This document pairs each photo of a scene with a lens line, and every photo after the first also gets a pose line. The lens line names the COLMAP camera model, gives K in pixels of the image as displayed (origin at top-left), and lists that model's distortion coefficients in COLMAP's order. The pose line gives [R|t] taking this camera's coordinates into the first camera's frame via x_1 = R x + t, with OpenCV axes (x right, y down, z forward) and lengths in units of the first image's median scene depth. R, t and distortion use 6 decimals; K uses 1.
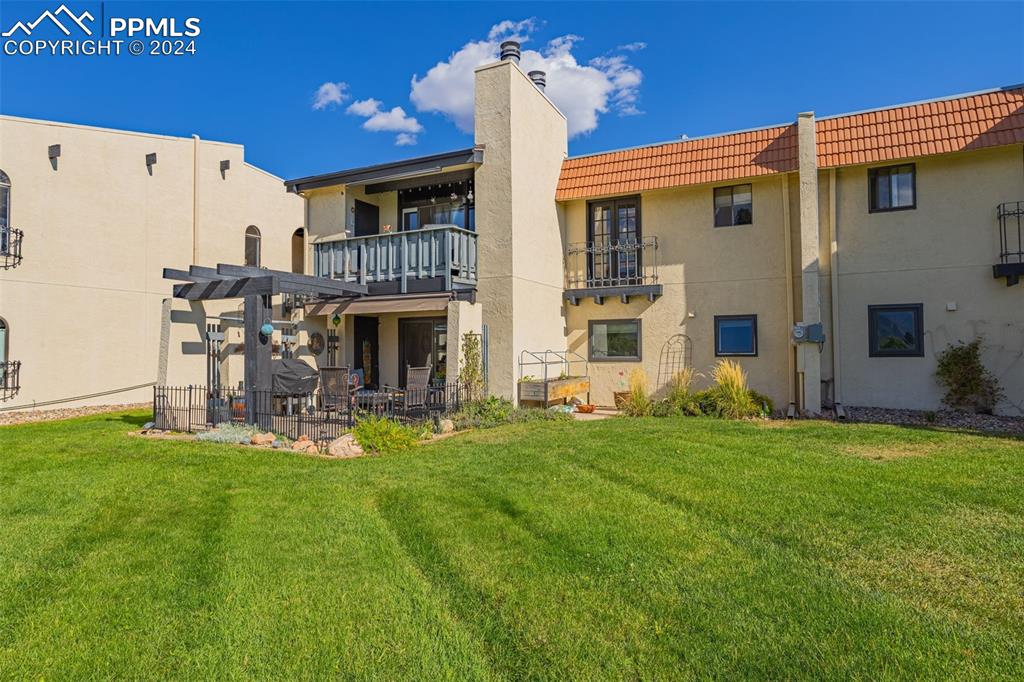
lens RADIAL K [[537.6, 0, 534.5], [0, 537.6, 338.6], [0, 0, 1]] dist [-0.057637, 0.041392]
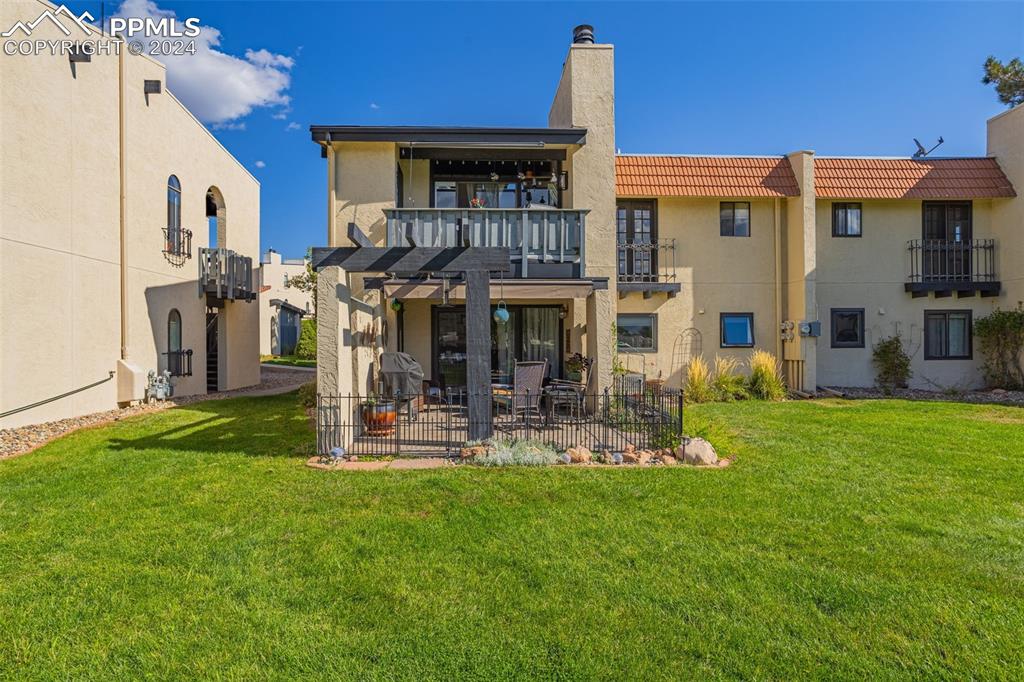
lens RADIAL K [[500.5, 0, 510.8], [0, 500.5, 337.6], [0, 0, 1]] dist [-0.052188, 0.029020]
pose [[0.904911, 0.006374, 0.425554, -0.548095], [-0.012347, 0.999860, 0.011278, 0.005079], [-0.425422, -0.015460, 0.904863, 0.226458]]
